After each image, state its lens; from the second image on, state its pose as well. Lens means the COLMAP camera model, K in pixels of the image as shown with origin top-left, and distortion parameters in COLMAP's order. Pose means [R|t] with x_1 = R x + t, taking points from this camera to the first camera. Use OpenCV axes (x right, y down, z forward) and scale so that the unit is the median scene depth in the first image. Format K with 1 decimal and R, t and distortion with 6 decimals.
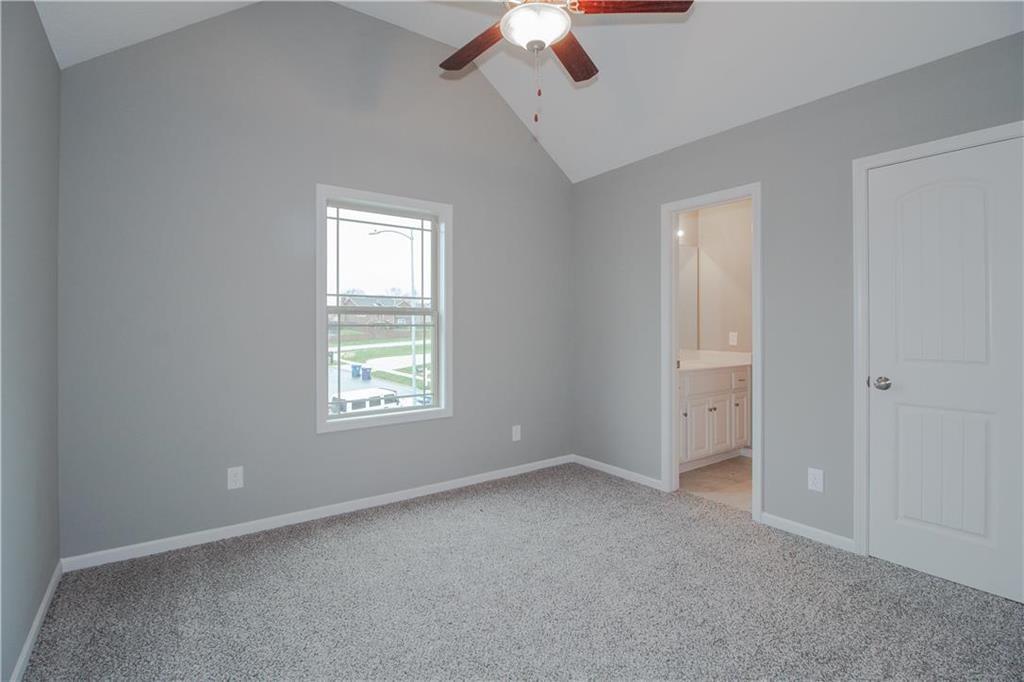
lens RADIAL K [[477.9, 0, 514.1], [0, 477.9, 331.8], [0, 0, 1]] dist [0.001167, -0.000313]
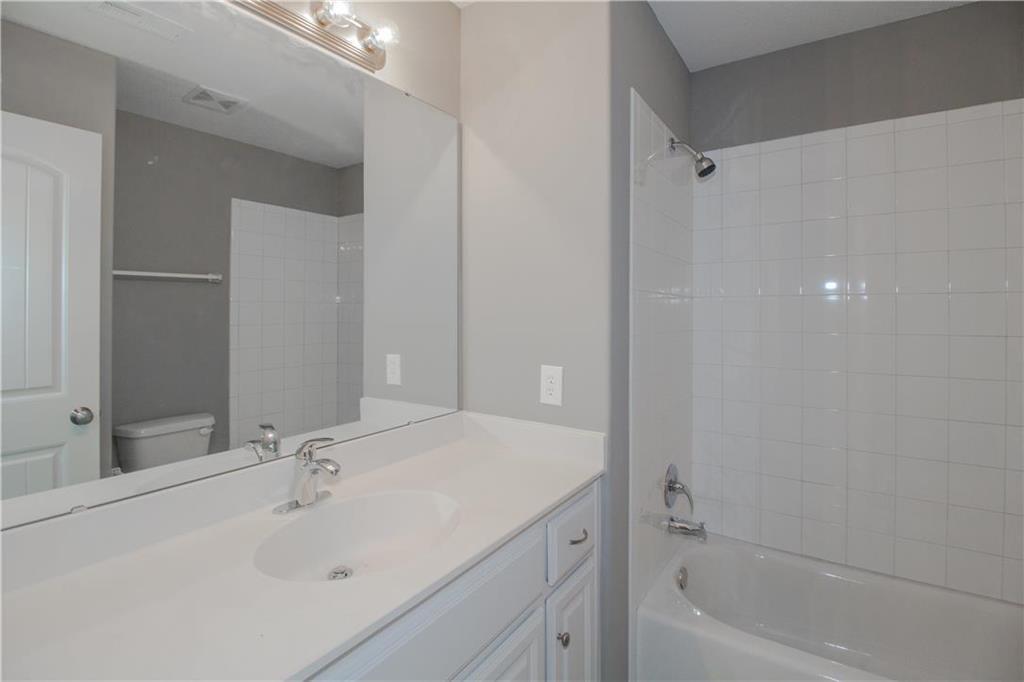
lens RADIAL K [[477.9, 0, 511.8], [0, 477.9, 340.5], [0, 0, 1]] dist [0.001167, -0.000313]
pose [[0.932202, 0.007520, 0.361861, 0.085488], [-0.007627, 0.999970, -0.001132, -0.004240], [-0.361858, -0.001705, 0.932232, 0.191632]]
